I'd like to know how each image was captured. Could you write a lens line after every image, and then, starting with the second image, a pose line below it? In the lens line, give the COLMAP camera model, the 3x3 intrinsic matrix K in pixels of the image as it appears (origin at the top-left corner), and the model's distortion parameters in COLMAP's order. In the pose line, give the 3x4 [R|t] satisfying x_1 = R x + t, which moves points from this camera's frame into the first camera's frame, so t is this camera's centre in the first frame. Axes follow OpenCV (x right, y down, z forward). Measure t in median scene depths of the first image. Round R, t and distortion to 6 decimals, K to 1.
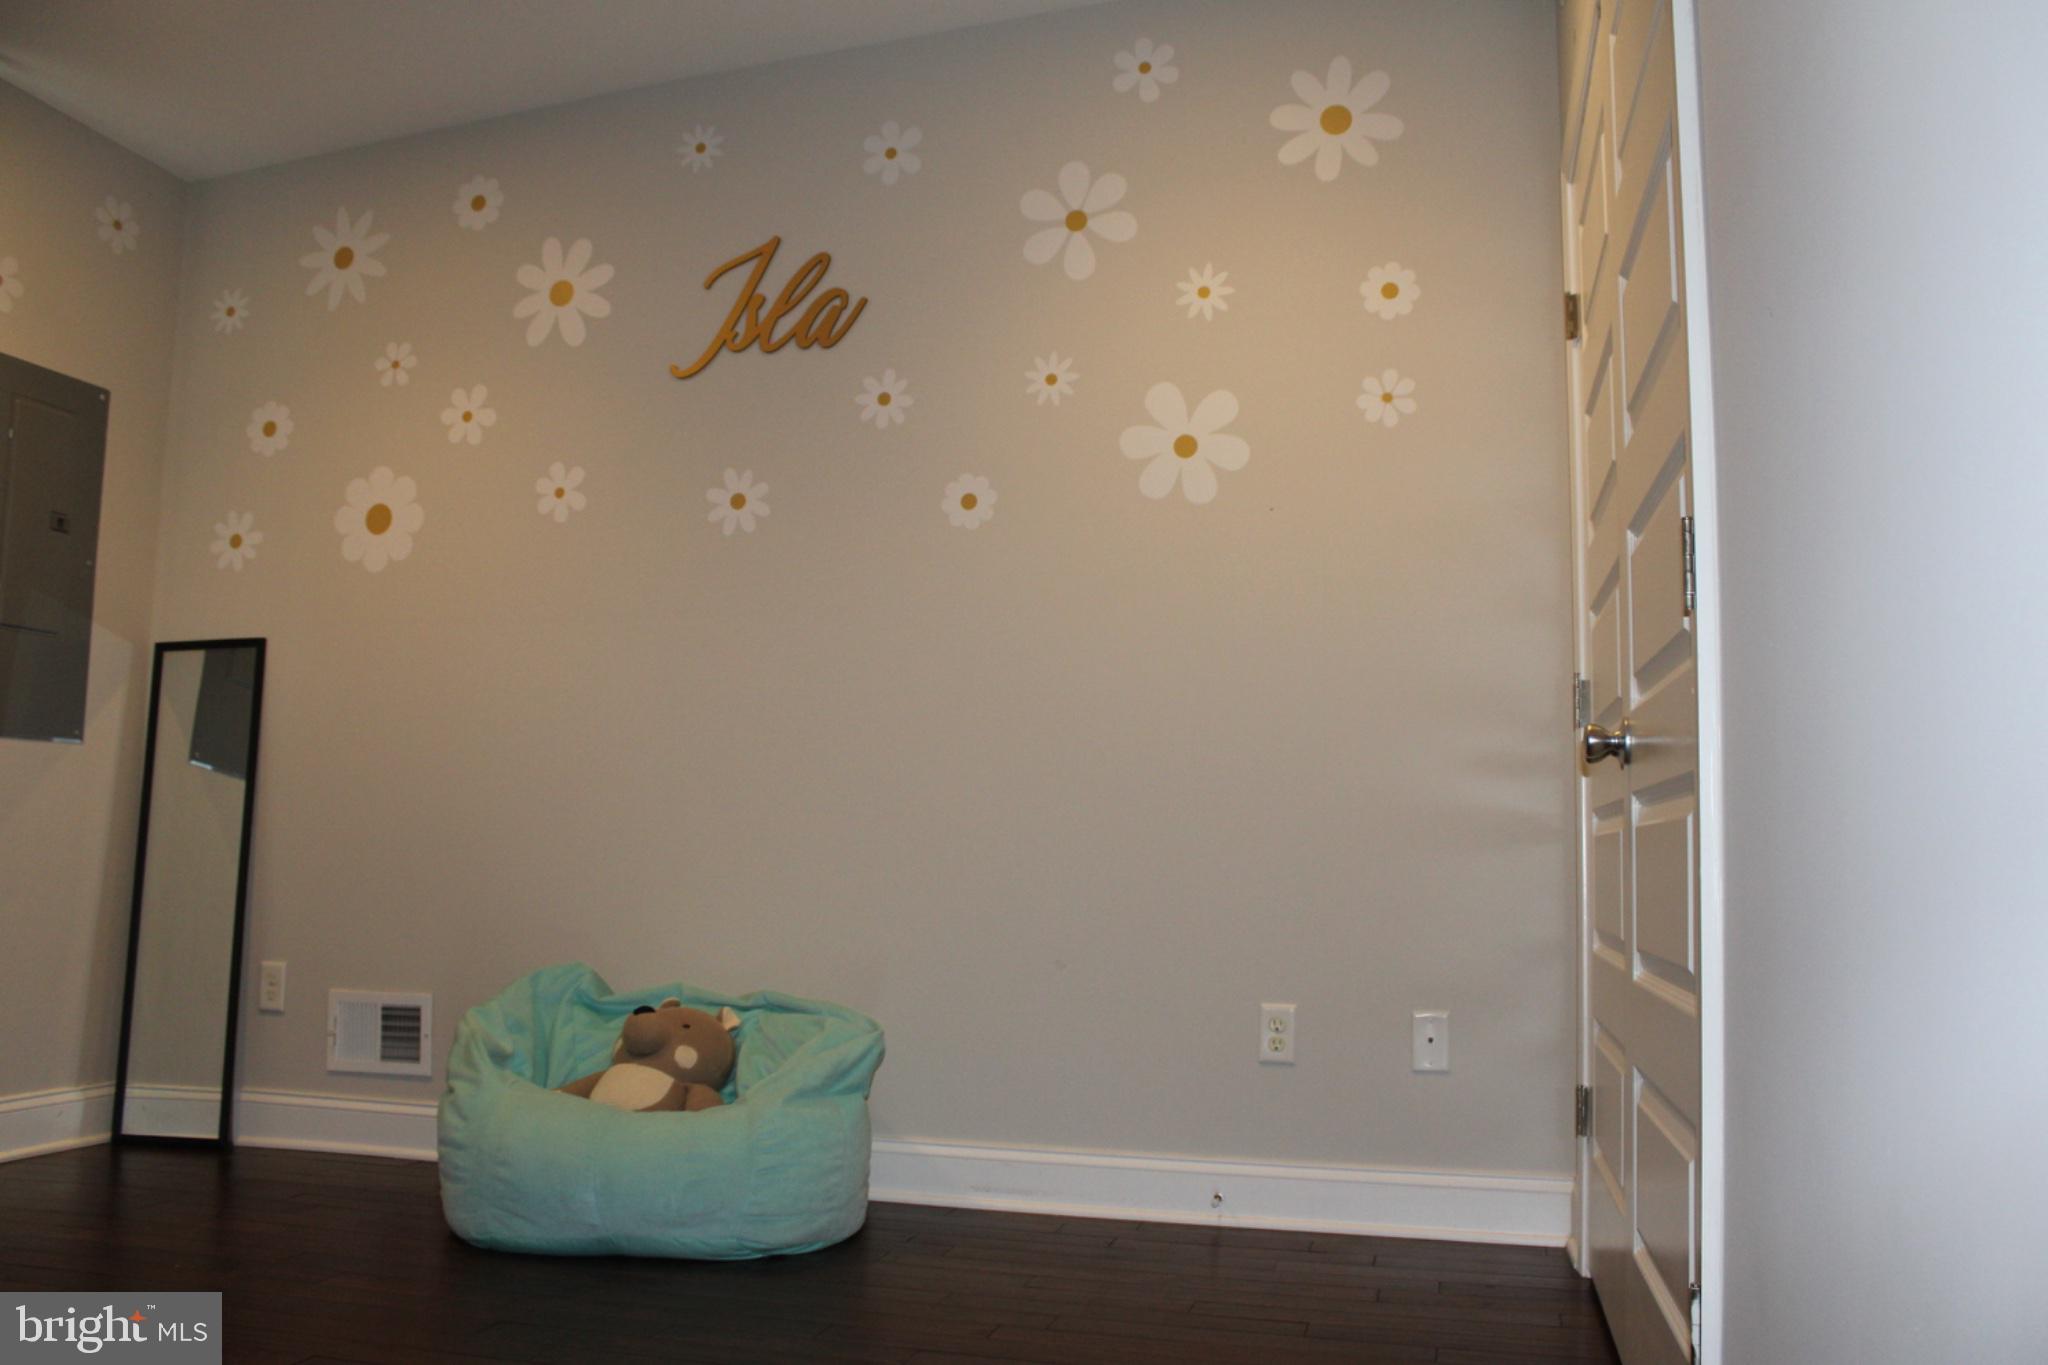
lens RADIAL K [[1701.2, 0, 1031.7], [0, 1701.2, 686.2], [0, 0, 1]] dist [-0.171056, 0.150661]
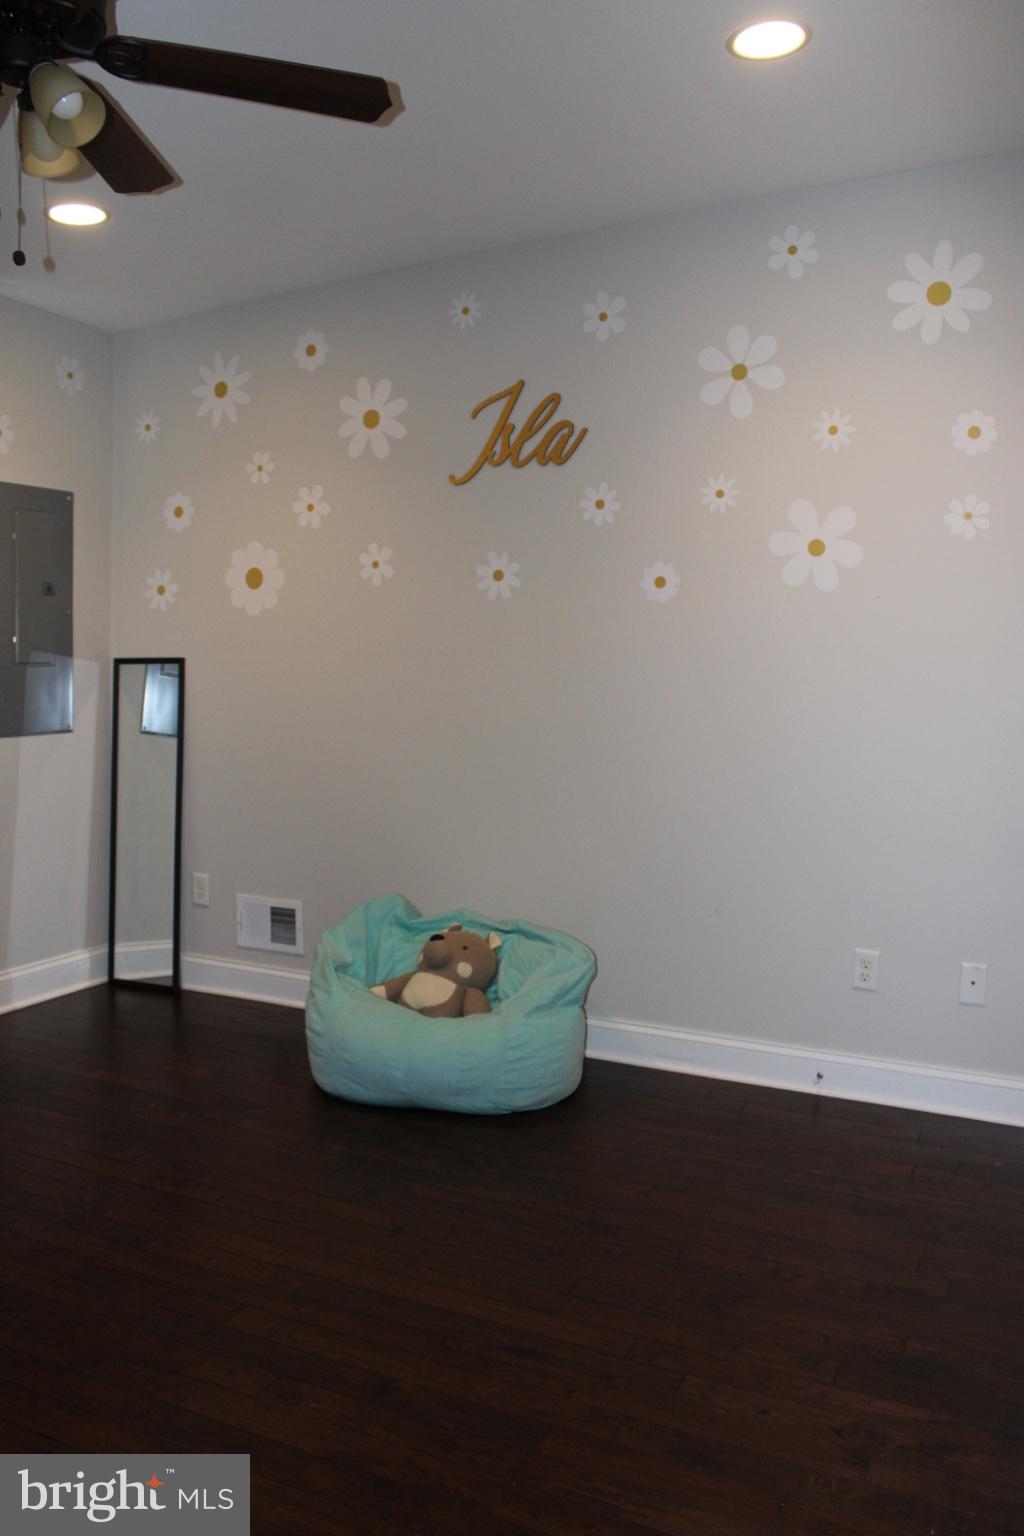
lens RADIAL K [[1275.9, 0, 512.0], [0, 1275.9, 768.0], [0, 0, 1]] dist [-0.171056, 0.150661]
pose [[0.981972, 0.021874, -0.187757, 0.041903], [0.013644, 0.982489, 0.185823, -0.151485], [0.188533, -0.185034, 0.964478, -0.056725]]
